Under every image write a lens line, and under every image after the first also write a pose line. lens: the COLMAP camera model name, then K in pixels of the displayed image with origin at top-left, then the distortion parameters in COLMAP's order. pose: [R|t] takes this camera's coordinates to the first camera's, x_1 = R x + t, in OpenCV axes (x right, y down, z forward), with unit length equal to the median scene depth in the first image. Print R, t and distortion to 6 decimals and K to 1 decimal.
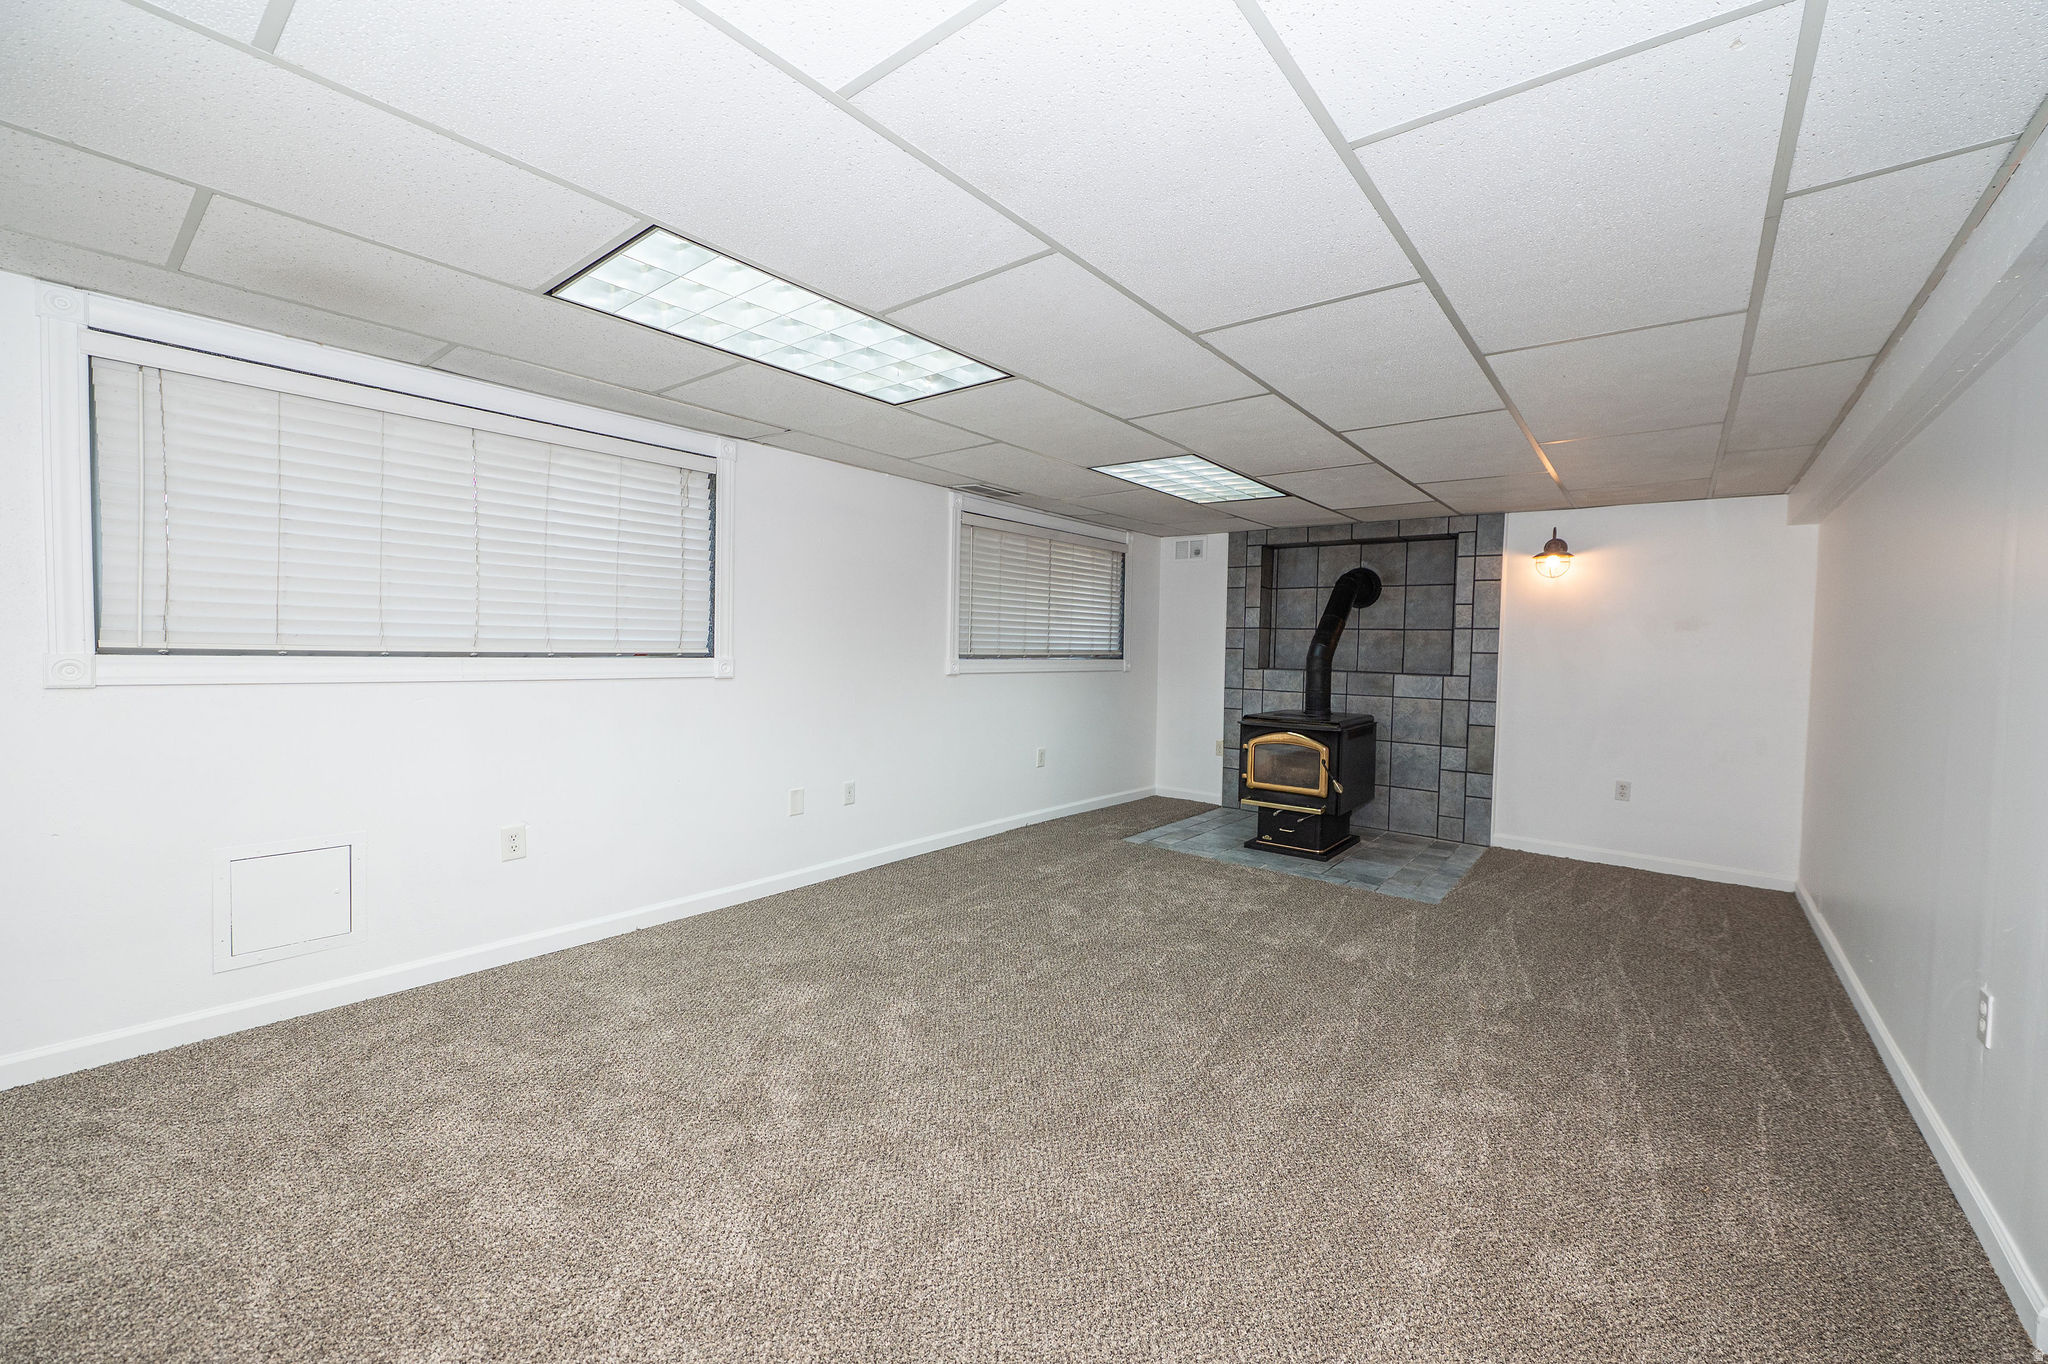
lens RADIAL K [[830.2, 0, 1031.3], [0, 830.2, 673.7], [0, 0, 1]] dist [-0.011887, -0.000366]
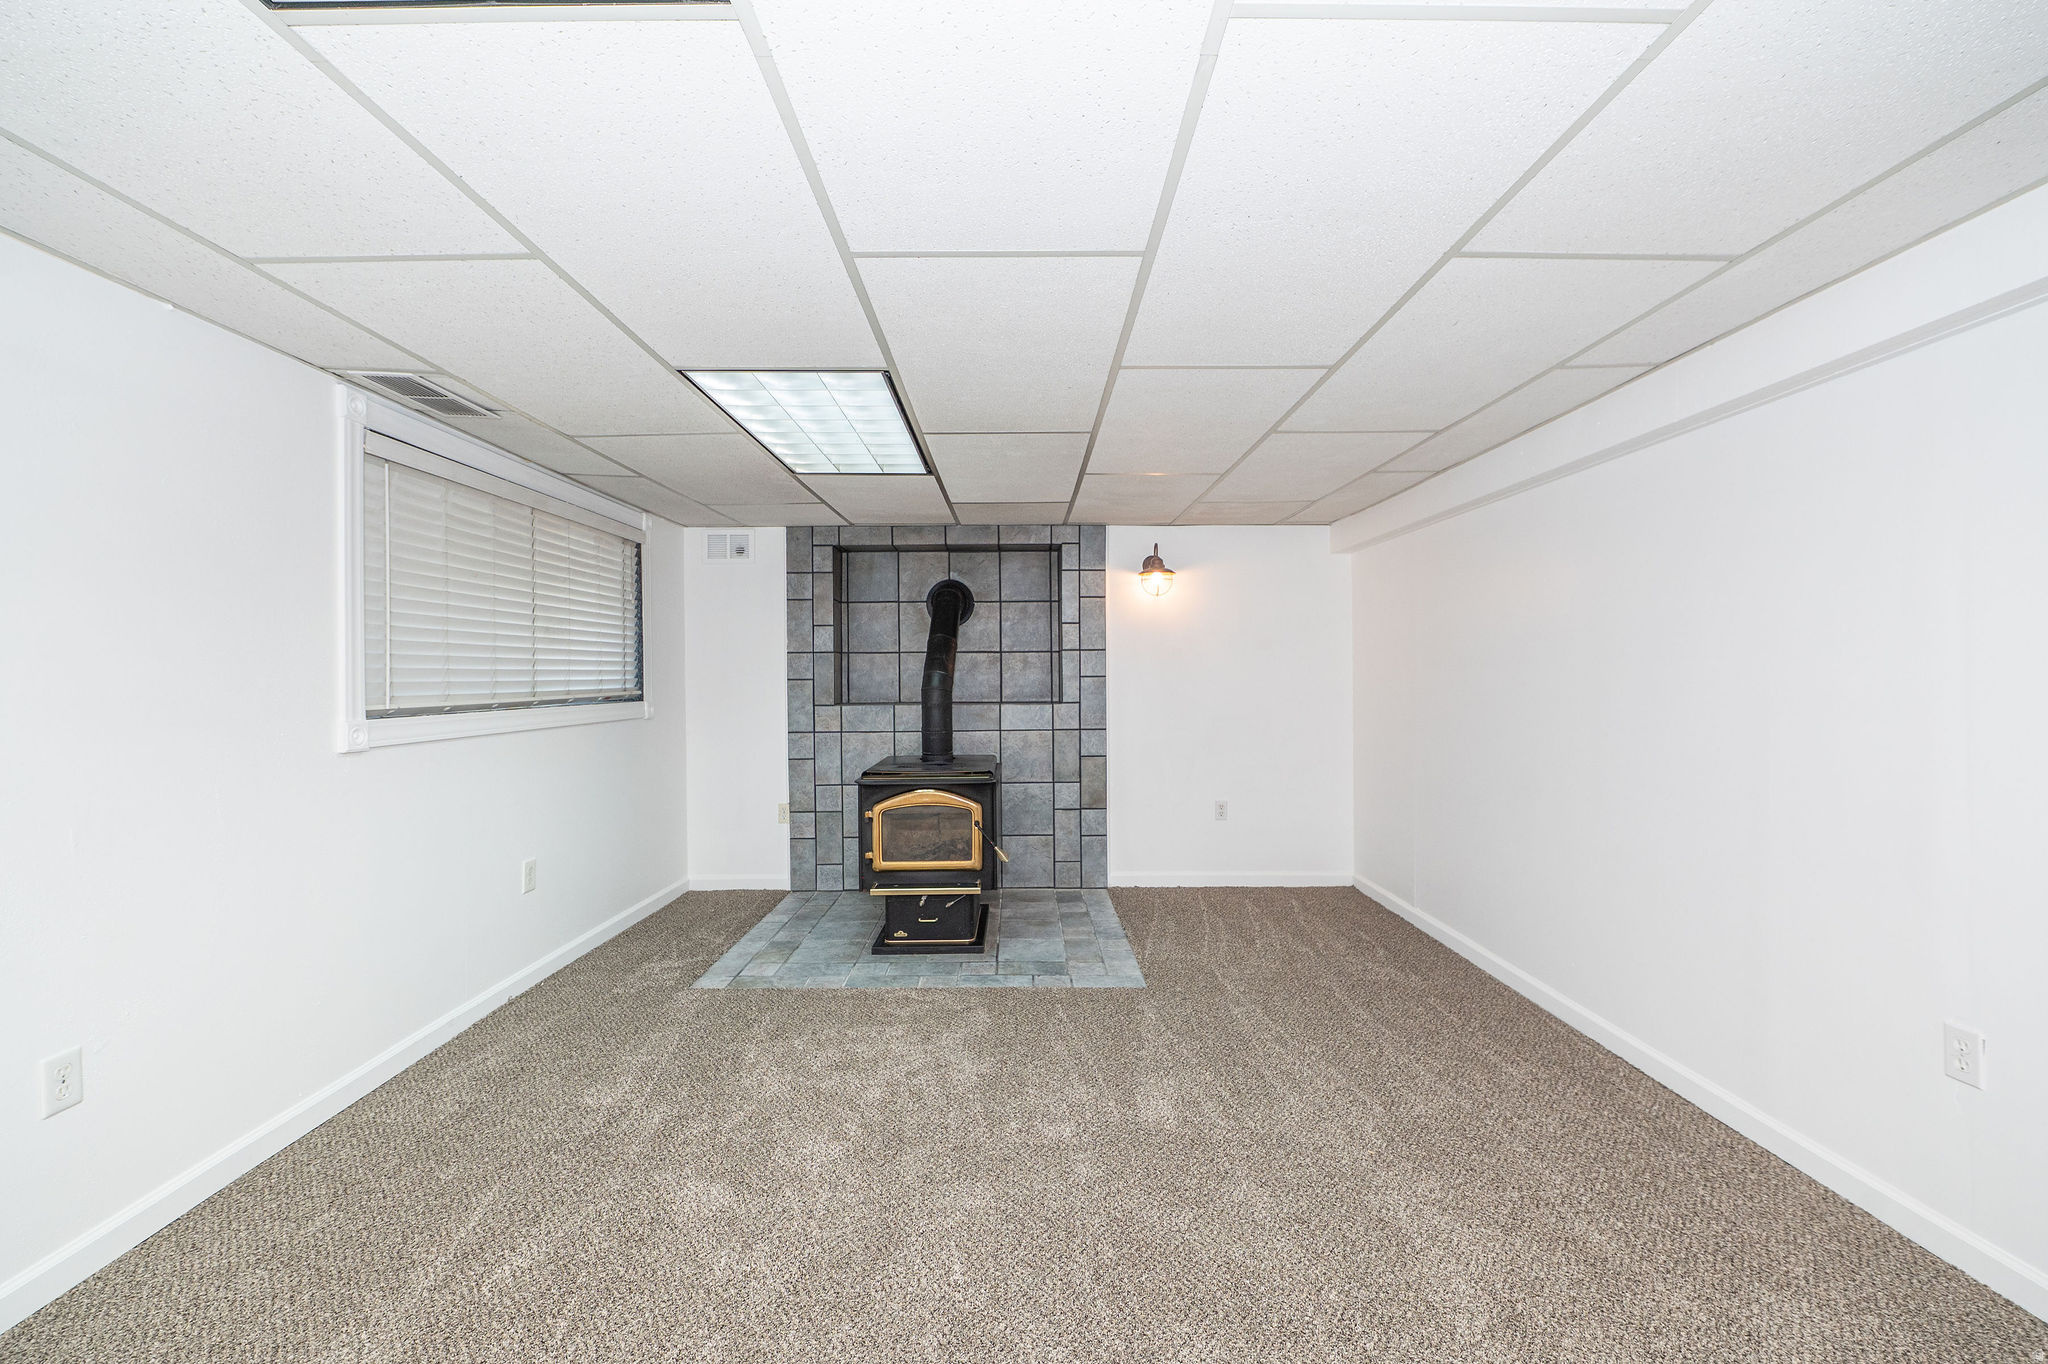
lens RADIAL K [[830.2, 0, 1031.3], [0, 830.2, 673.7], [0, 0, 1]] dist [-0.011887, -0.000366]
pose [[0.773237, -0.027242, 0.633532, -0.084508], [0.046464, 0.998825, -0.013760, -0.018399], [-0.632413, 0.040076, 0.773594, 0.330779]]
